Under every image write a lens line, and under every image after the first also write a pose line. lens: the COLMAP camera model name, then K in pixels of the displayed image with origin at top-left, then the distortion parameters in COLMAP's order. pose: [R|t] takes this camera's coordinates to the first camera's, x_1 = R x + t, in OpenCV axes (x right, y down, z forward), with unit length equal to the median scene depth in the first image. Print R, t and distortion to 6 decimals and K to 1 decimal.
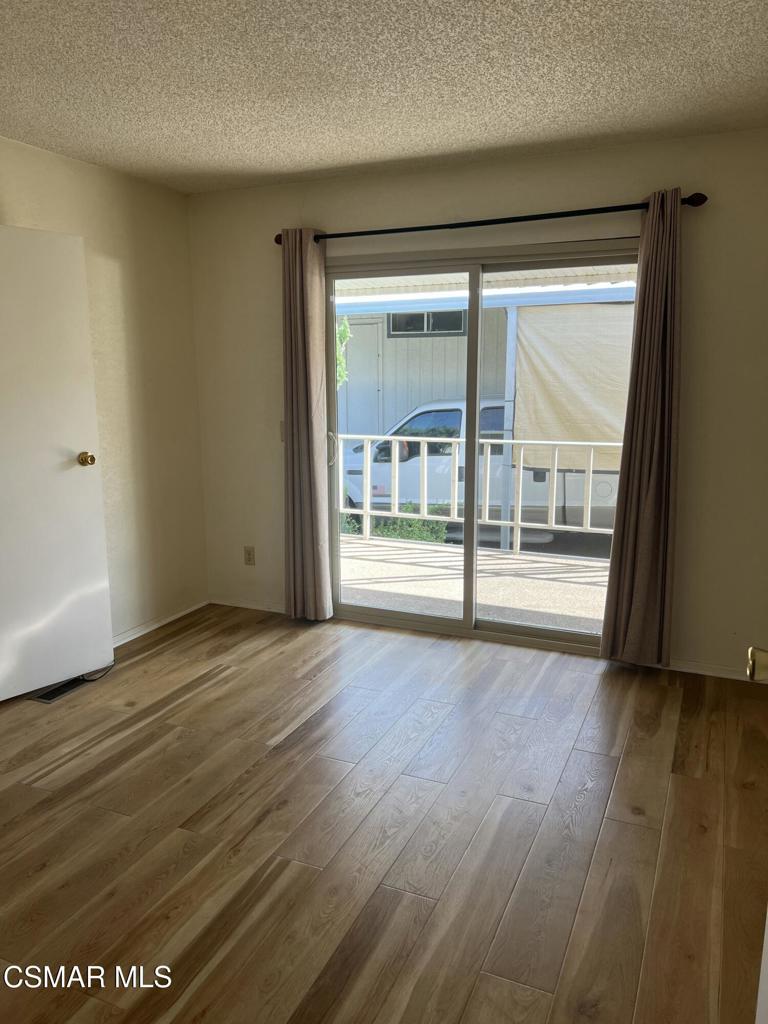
lens RADIAL K [[772.1, 0, 381.5], [0, 772.1, 519.8], [0, 0, 1]] dist [0.048943, -0.042419]
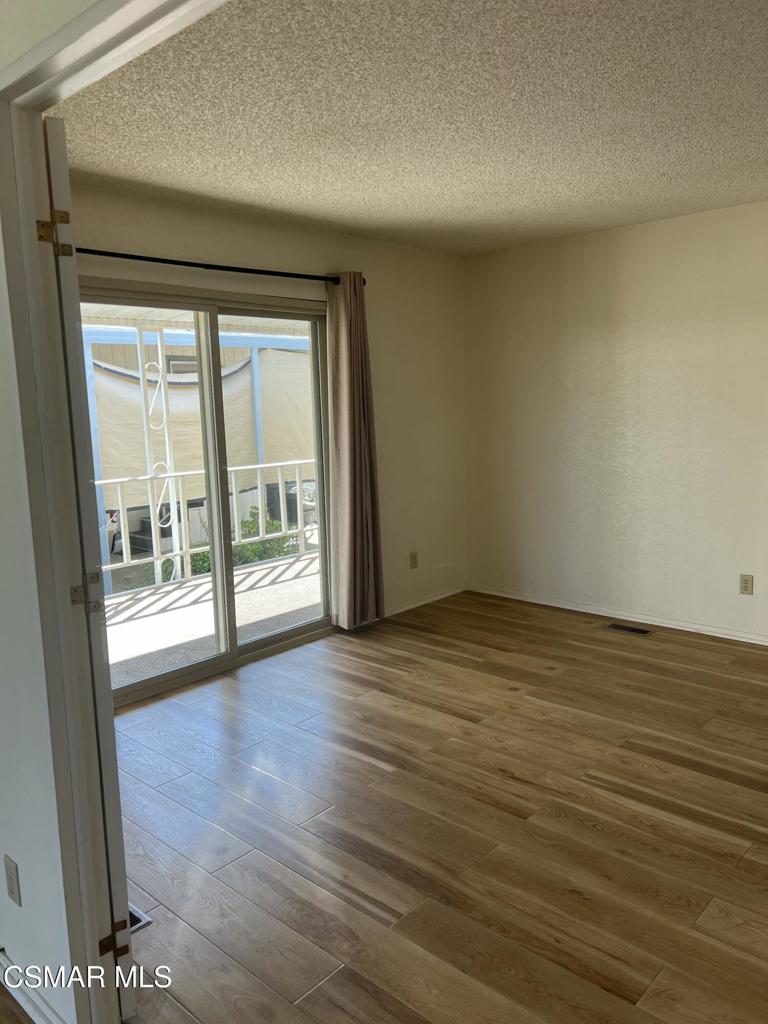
lens RADIAL K [[772.1, 0, 381.1], [0, 772.1, 506.6], [0, 0, 1]] dist [0.048943, -0.042419]
pose [[0.319217, -0.140103, 0.937268, -0.881345], [0.214407, 0.974044, 0.072577, -0.099824], [-0.923109, 0.177789, 0.340971, 0.517291]]
